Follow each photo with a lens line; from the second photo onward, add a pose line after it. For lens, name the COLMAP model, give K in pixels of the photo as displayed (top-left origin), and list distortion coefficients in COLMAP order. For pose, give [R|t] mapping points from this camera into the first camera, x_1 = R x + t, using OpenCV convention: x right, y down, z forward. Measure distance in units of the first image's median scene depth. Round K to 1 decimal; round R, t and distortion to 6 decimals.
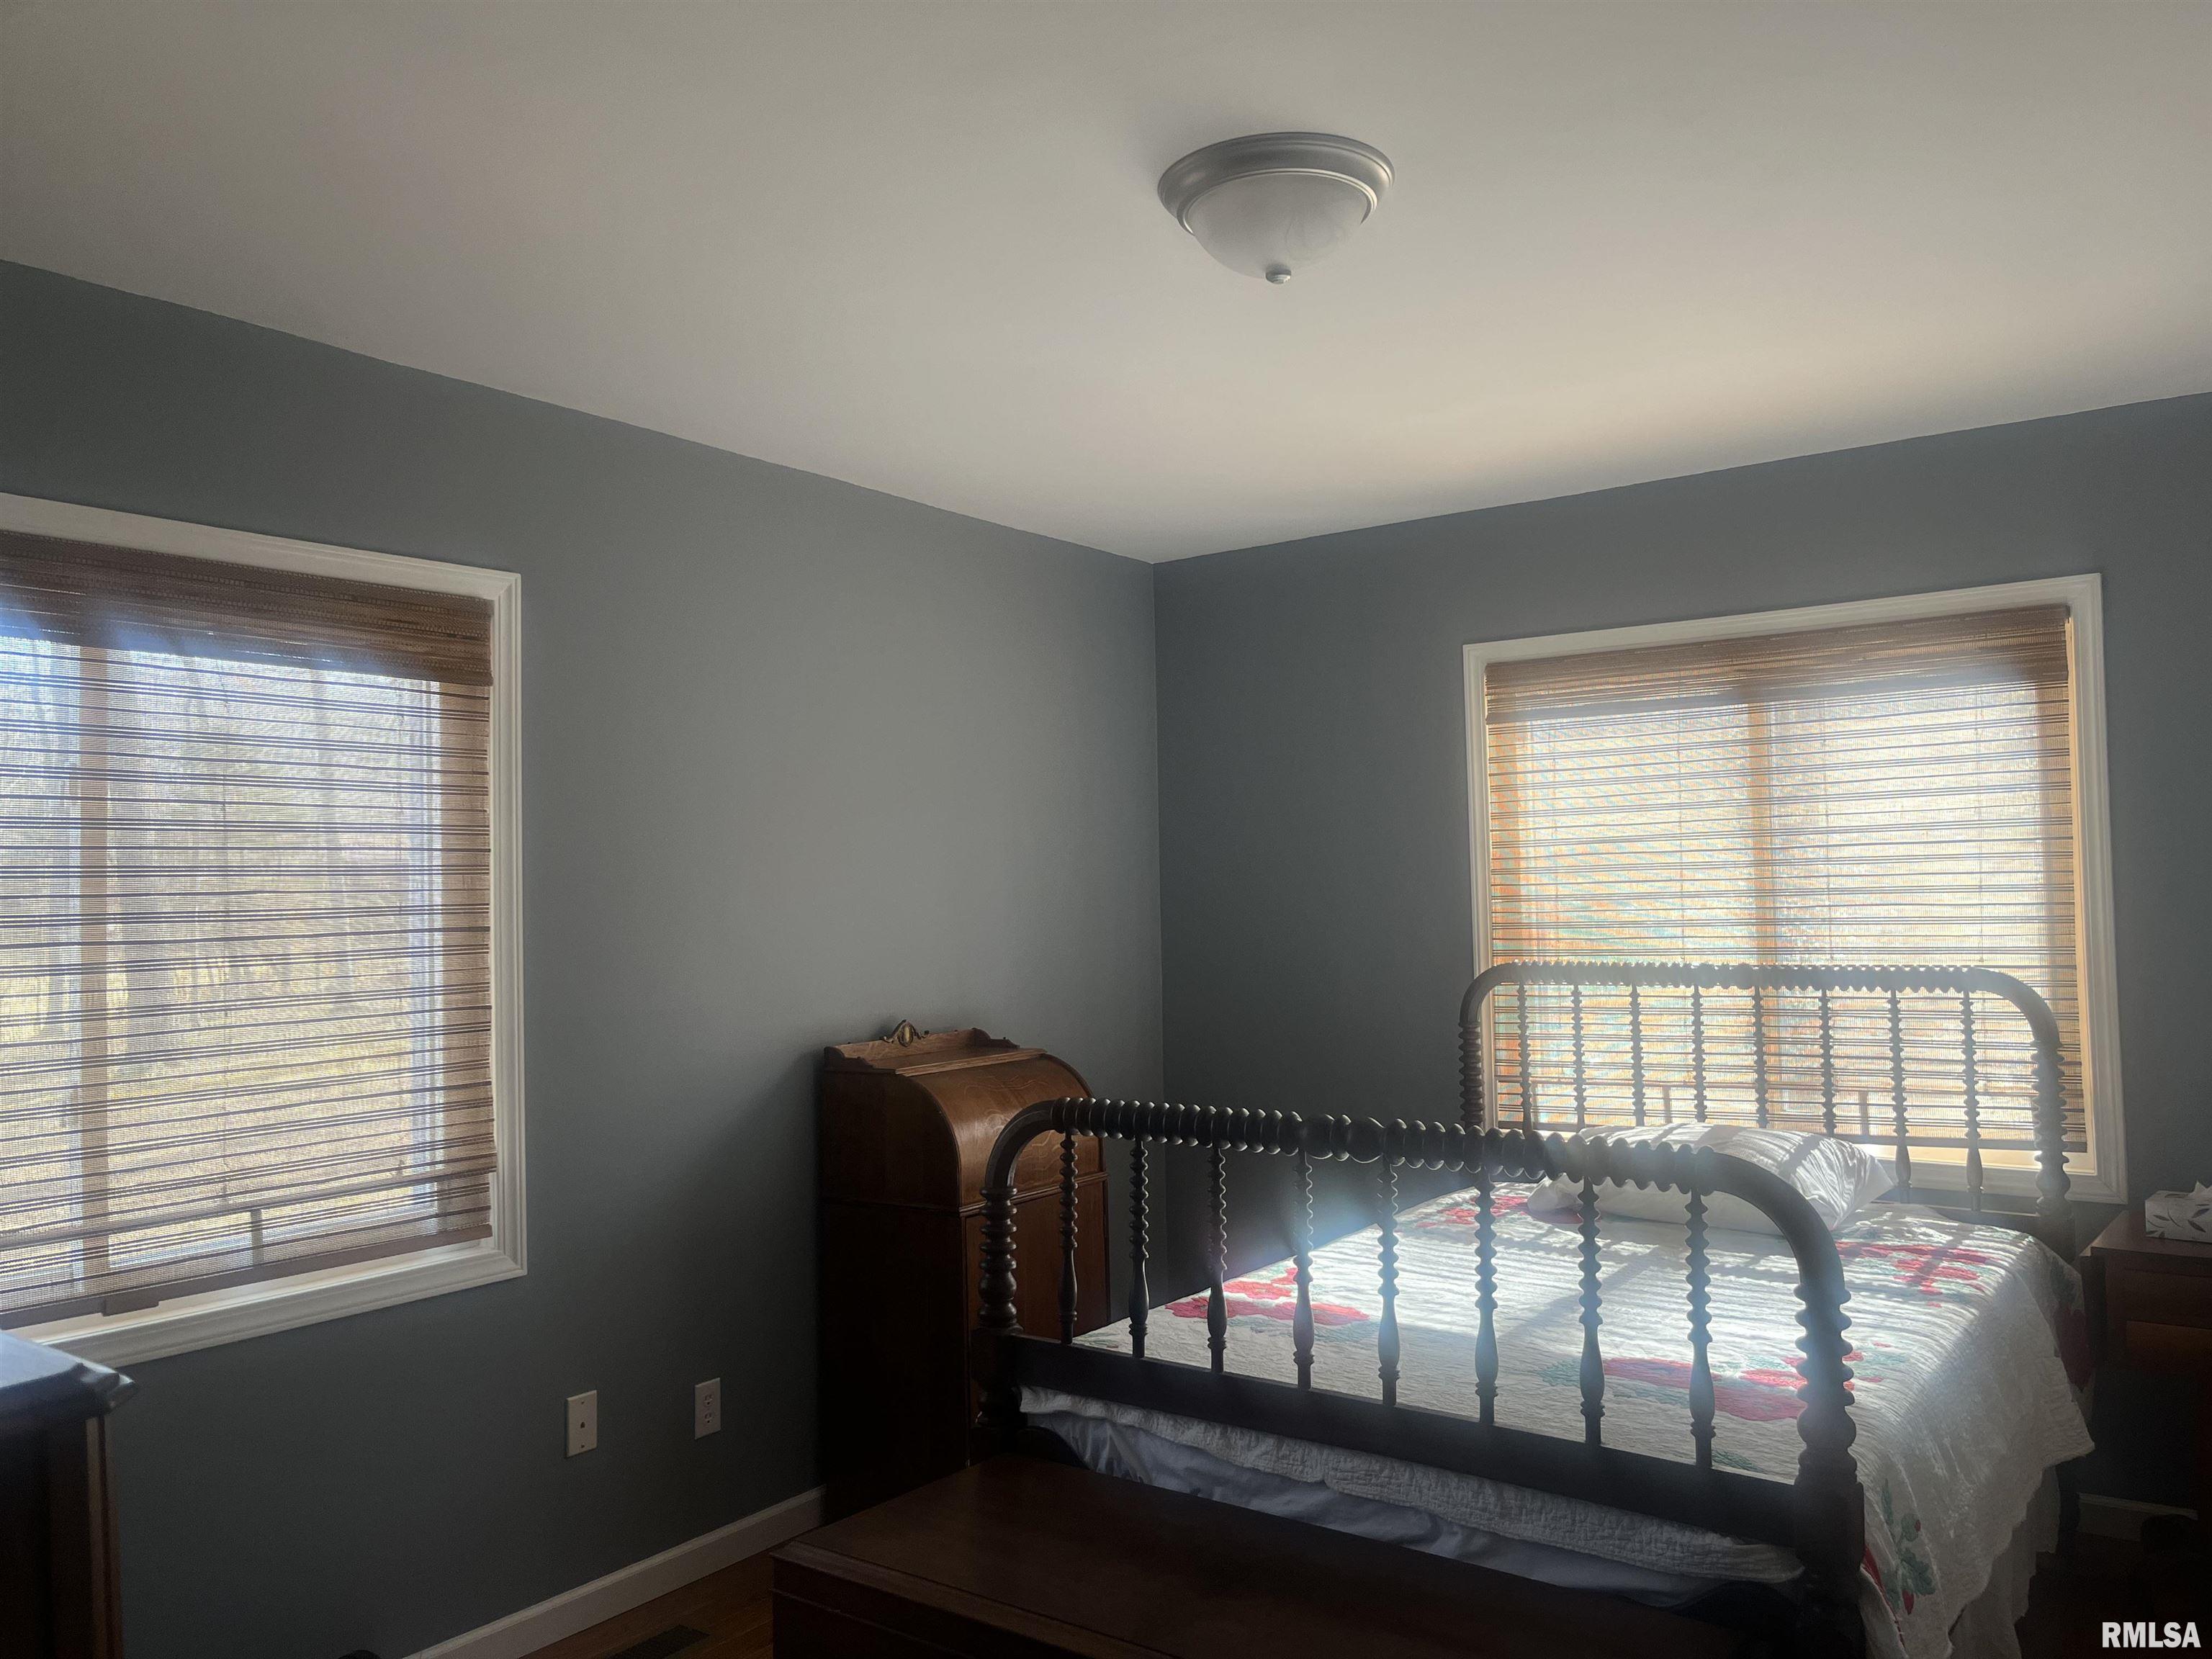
lens RADIAL K [[1677.2, 0, 1114.0], [0, 1677.2, 833.9], [0, 0, 1]] dist [0.059305, -0.093359]
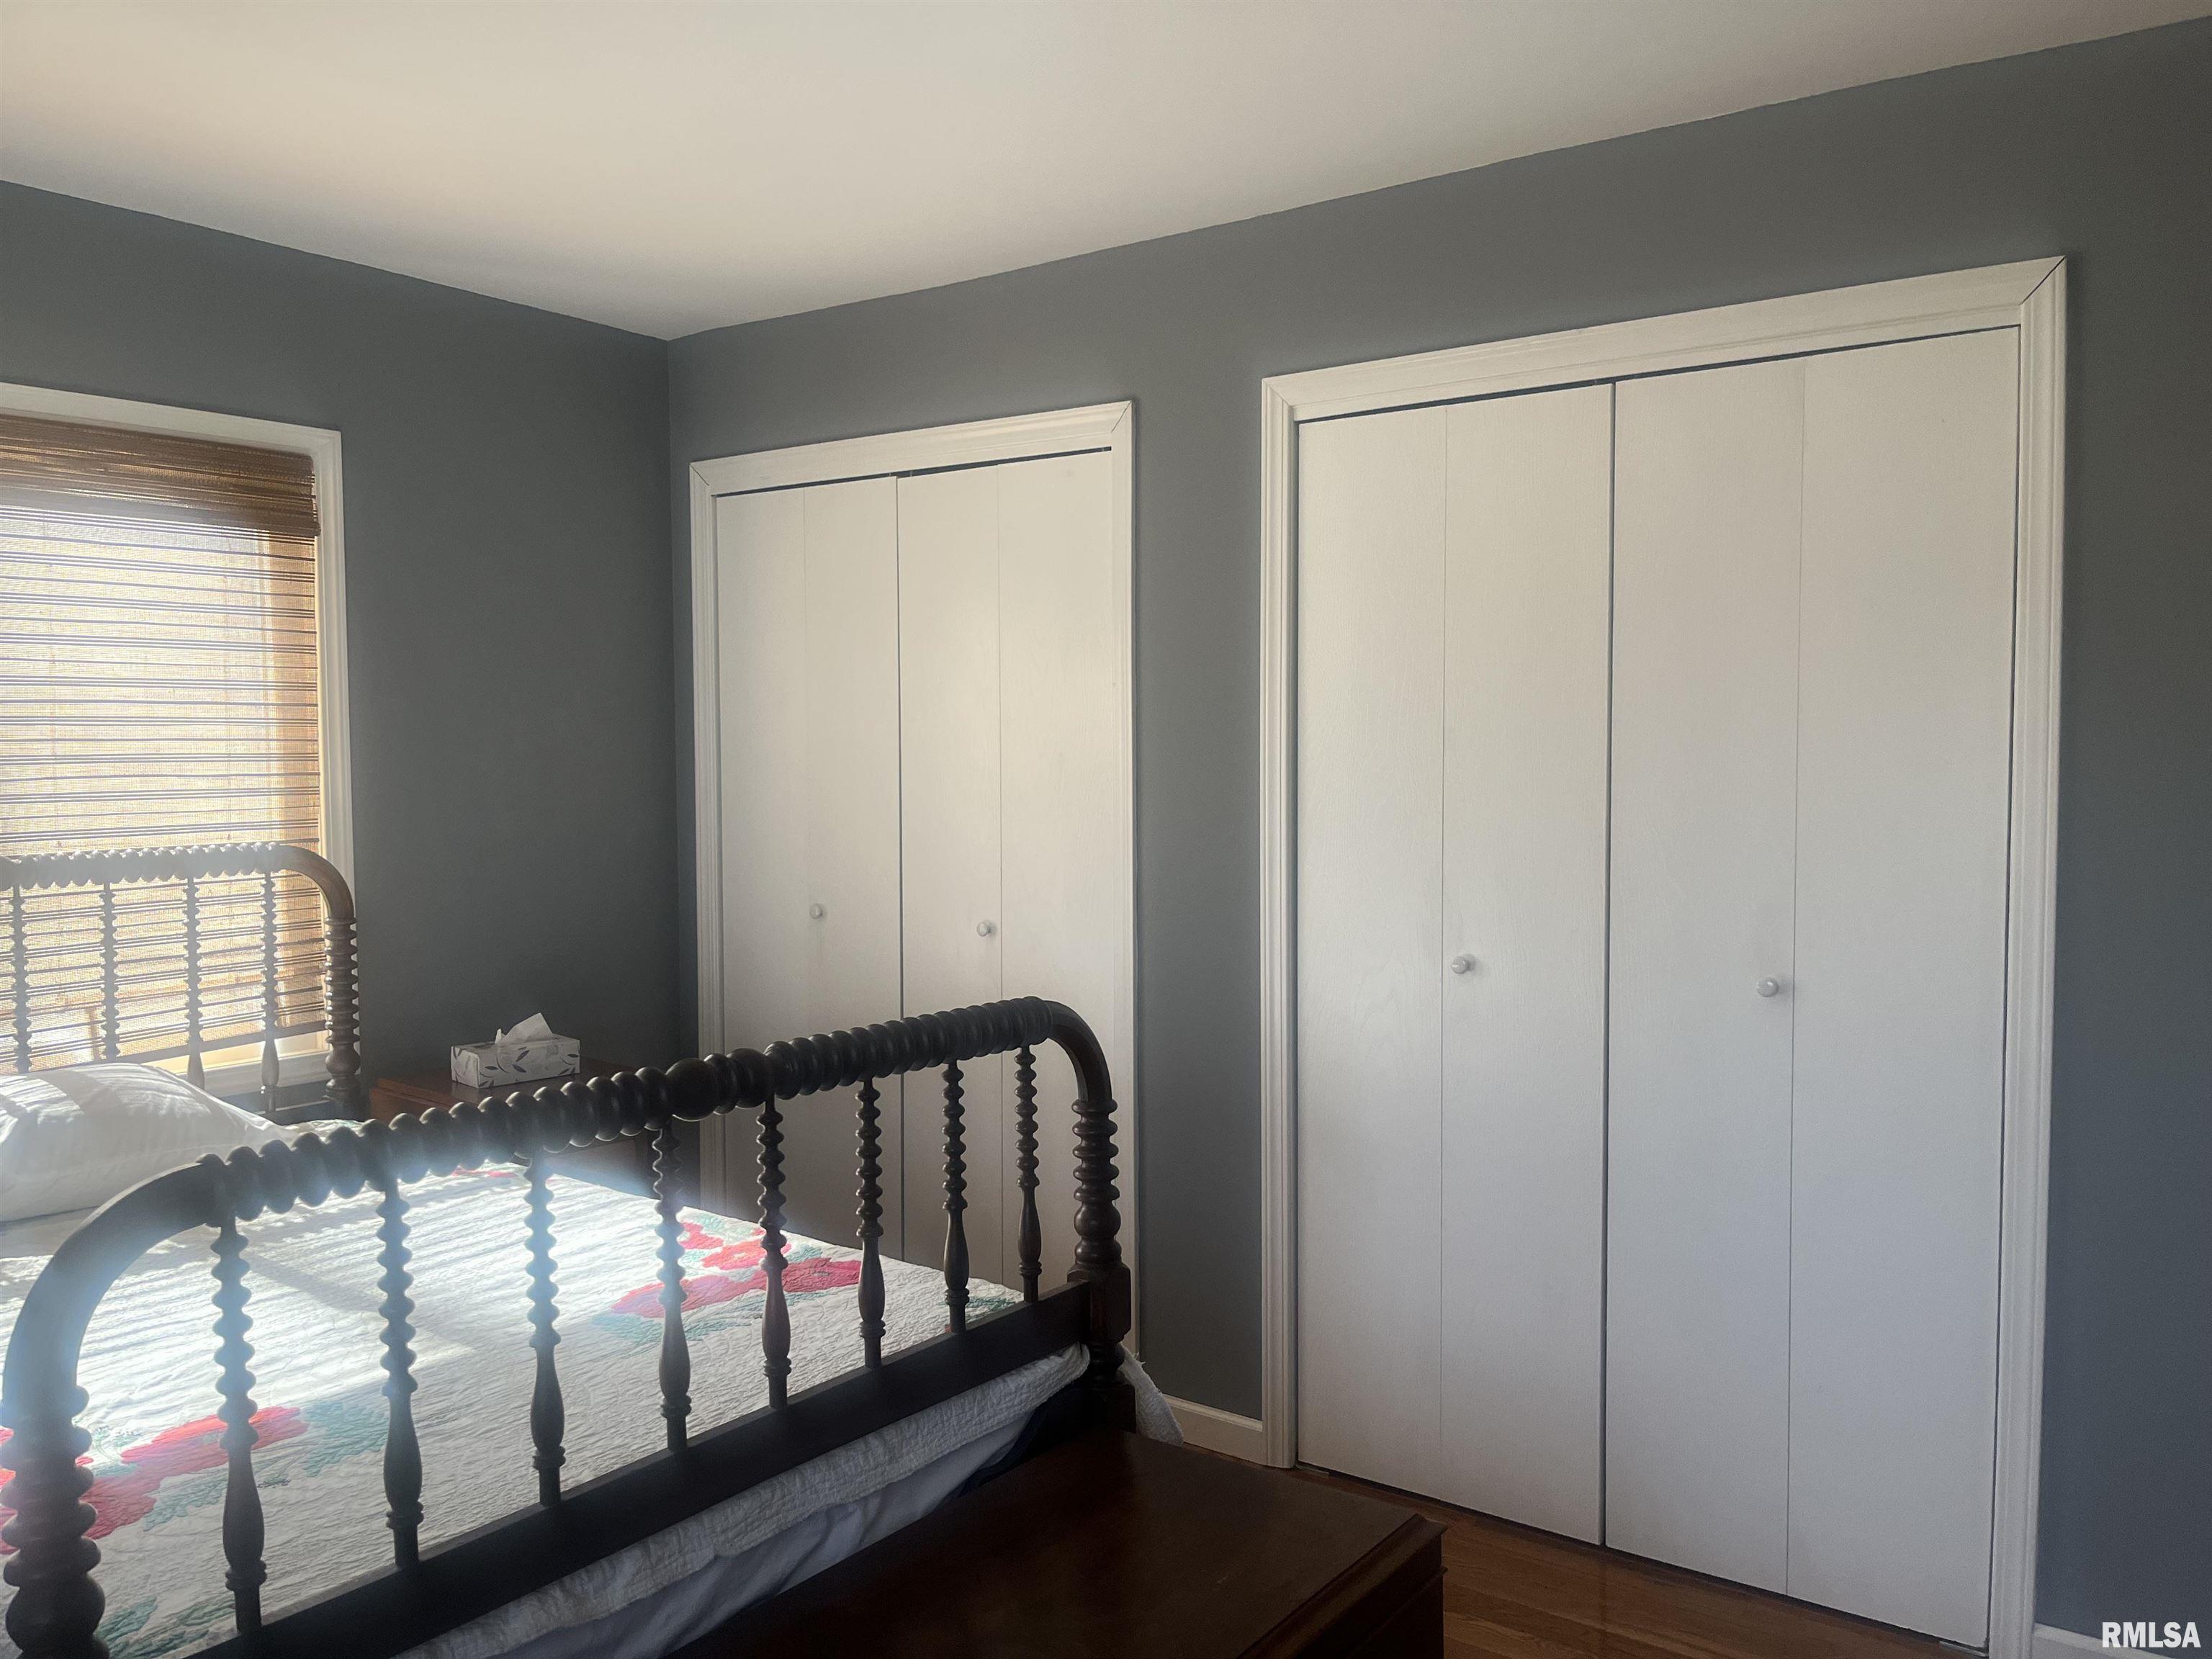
lens RADIAL K [[1629.2, 0, 1104.0], [0, 1629.2, 830.4], [0, 0, 1]] dist [-0.002246, 0.000634]
pose [[0.037908, -0.022975, 0.999017, -0.321220], [-0.014241, 0.999622, 0.023529, 0.043416], [-0.999180, -0.015119, 0.037566, 0.504229]]
